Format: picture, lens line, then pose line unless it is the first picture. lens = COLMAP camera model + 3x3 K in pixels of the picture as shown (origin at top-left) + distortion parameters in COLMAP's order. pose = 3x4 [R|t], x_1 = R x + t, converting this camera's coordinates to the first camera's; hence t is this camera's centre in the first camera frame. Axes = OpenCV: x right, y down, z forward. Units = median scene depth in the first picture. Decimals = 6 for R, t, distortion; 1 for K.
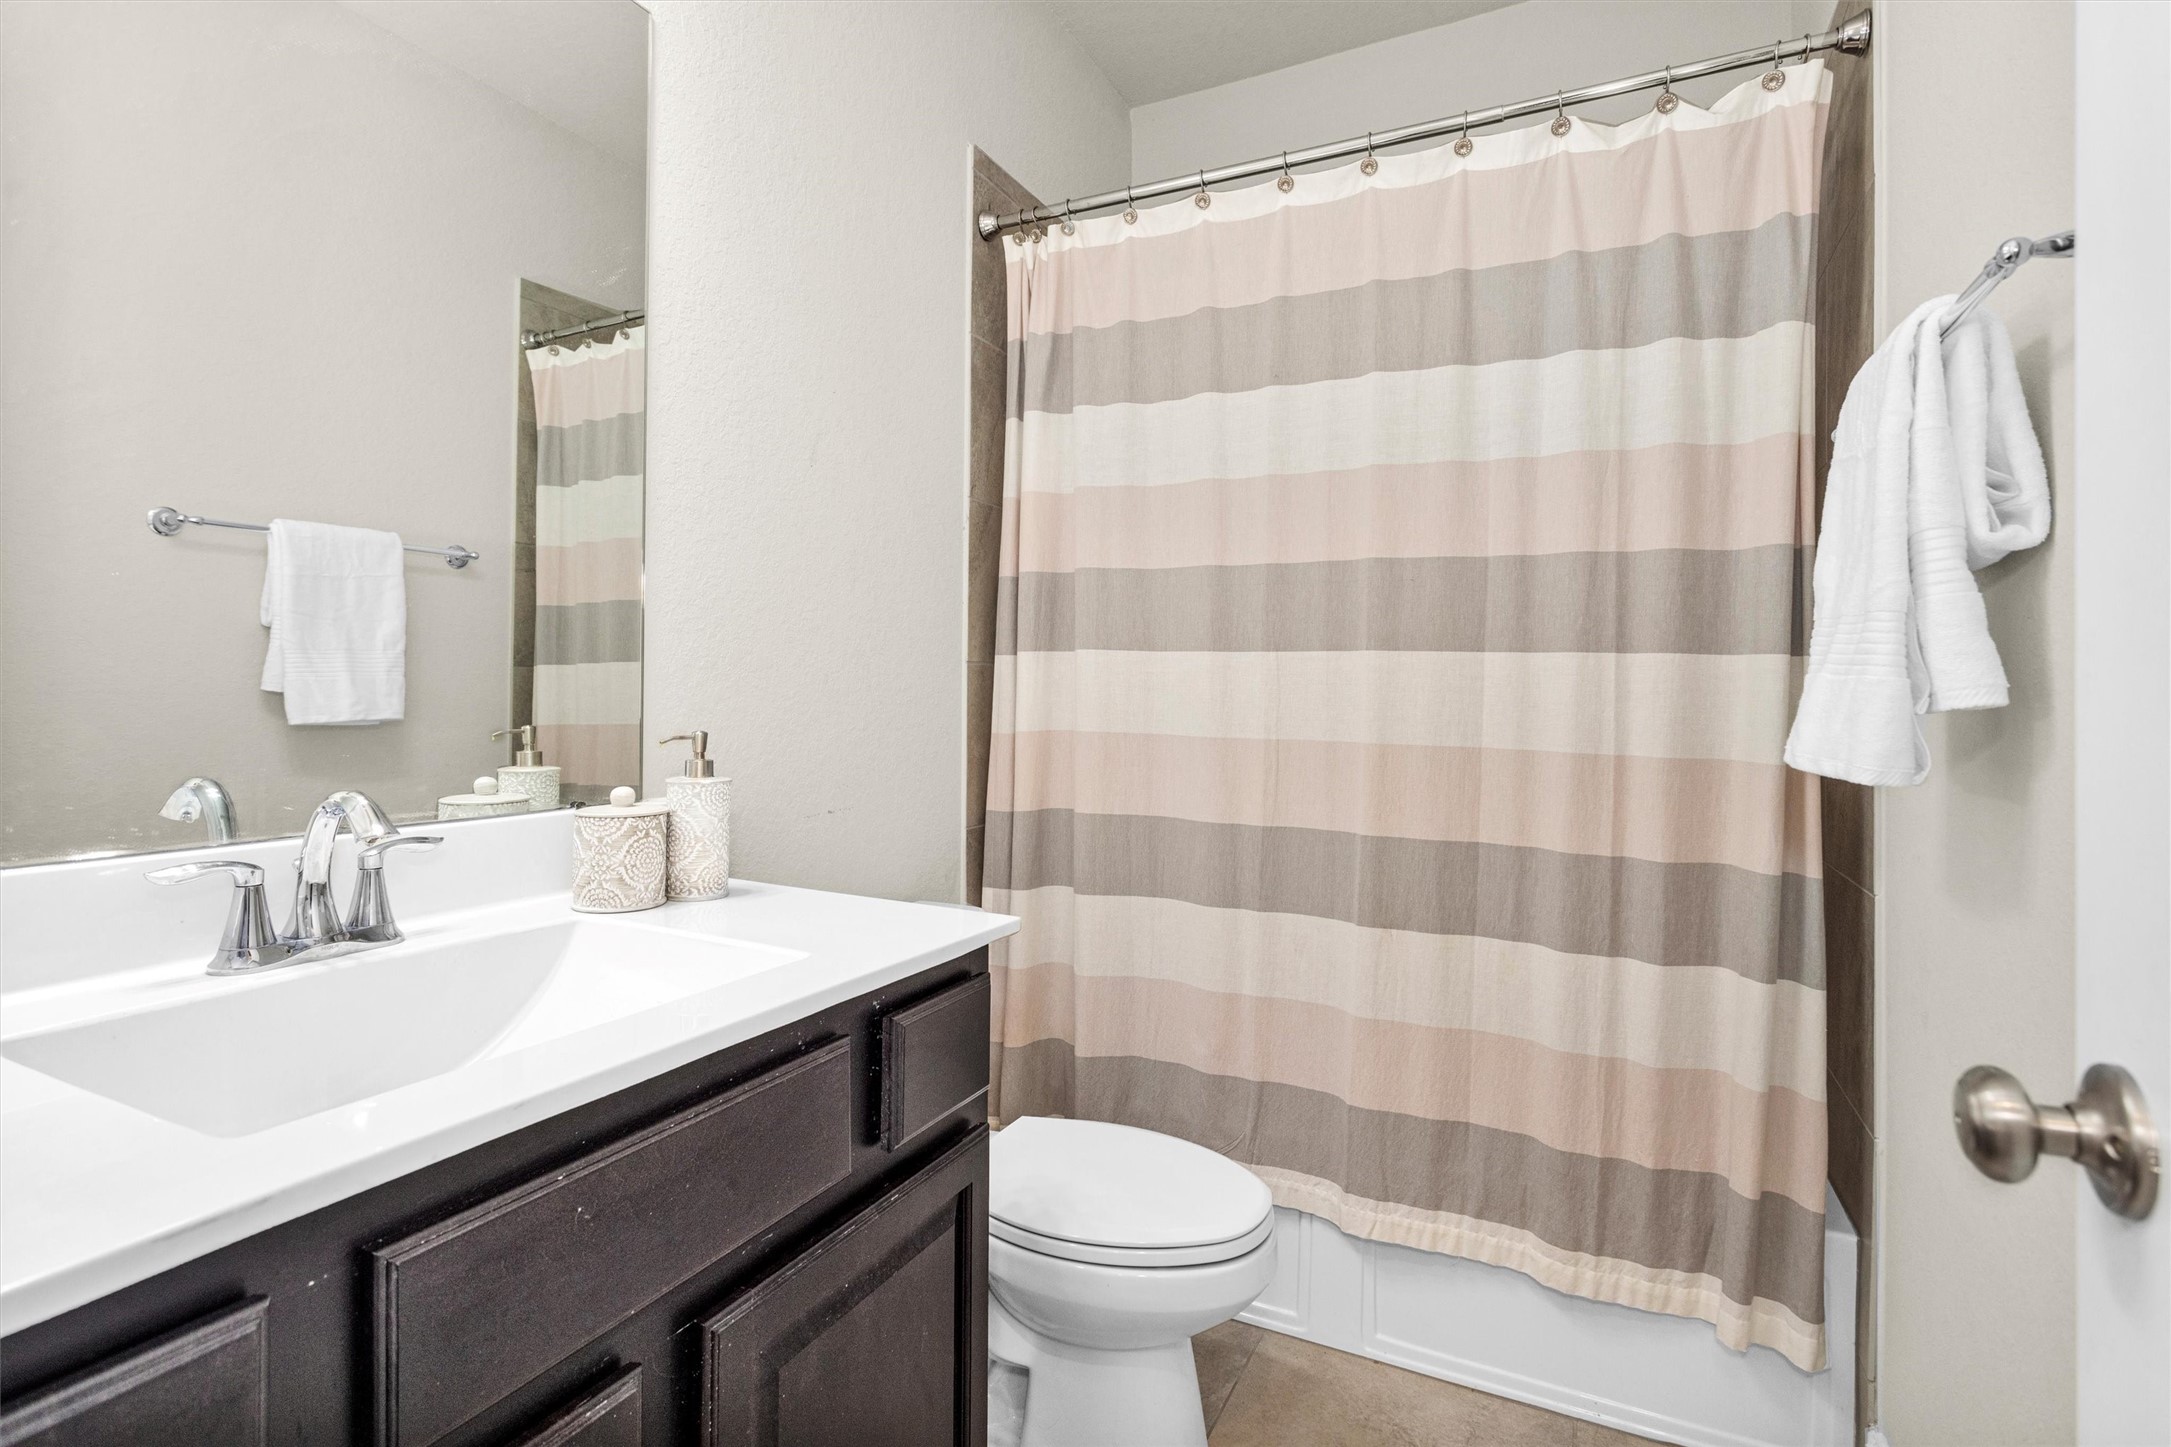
lens RADIAL K [[1039.6, 0, 1075.6], [0, 1039.6, 704.3], [0, 0, 1]] dist [-0.001059, -0.000269]
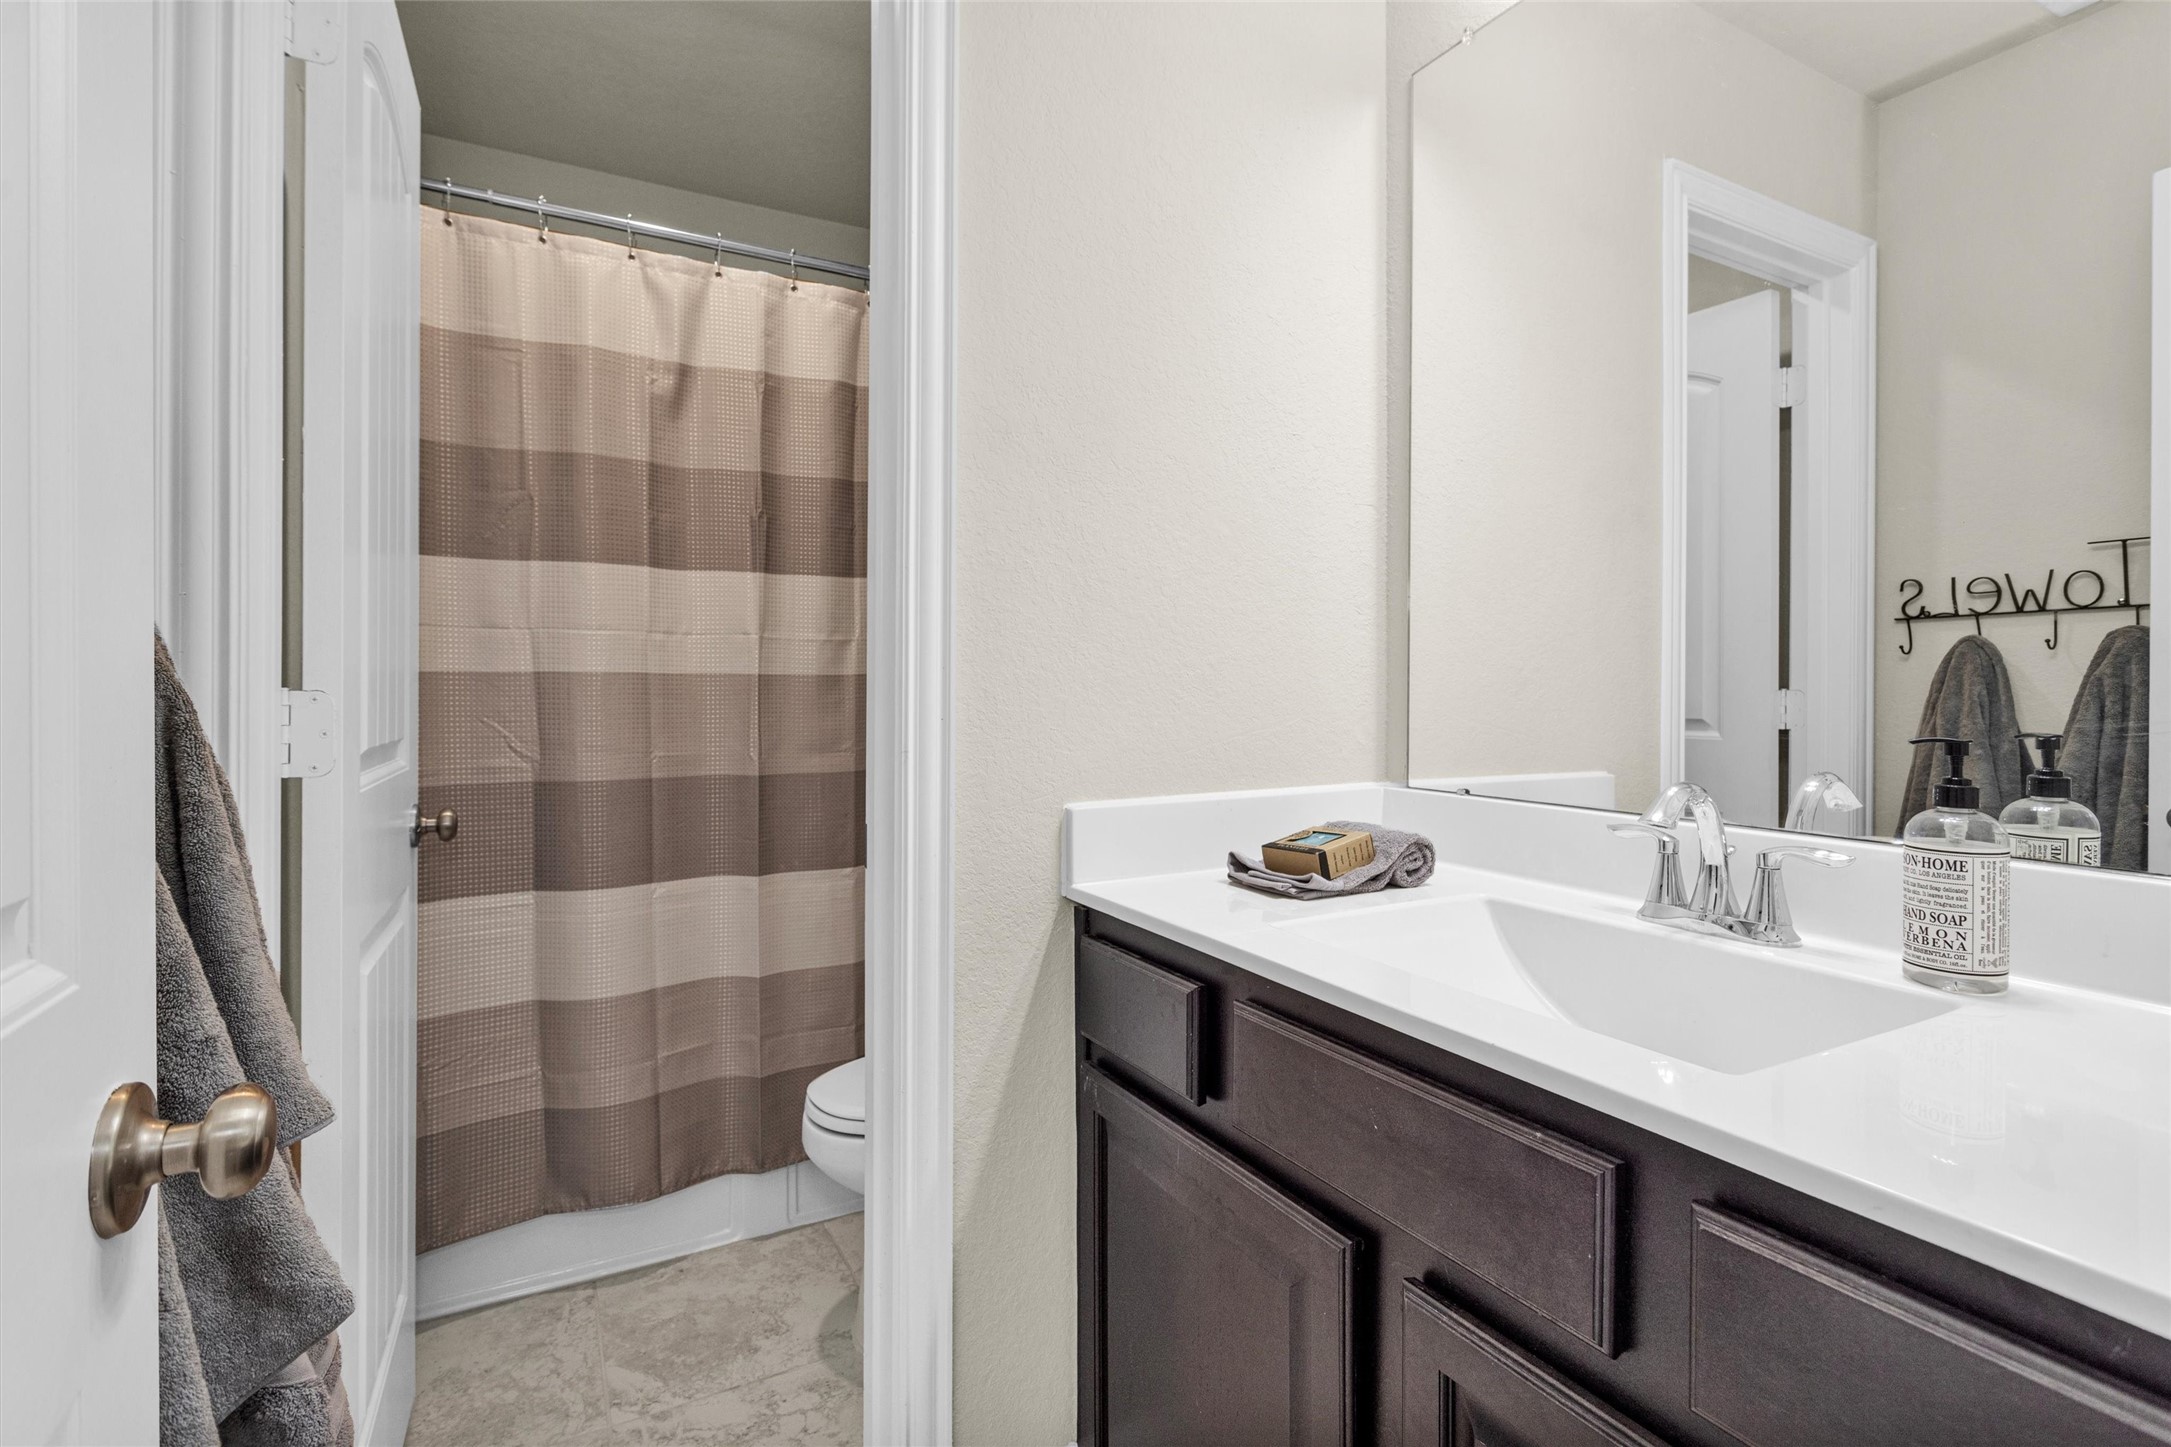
lens RADIAL K [[1039.6, 0, 1075.6], [0, 1039.6, 704.3], [0, 0, 1]] dist [-0.001059, -0.000269]
pose [[-0.586331, -0.004196, -0.810061, 0.600531], [-0.007509, 0.999972, 0.000256, 0.007203], [0.810037, 0.006233, -0.586346, 1.174684]]
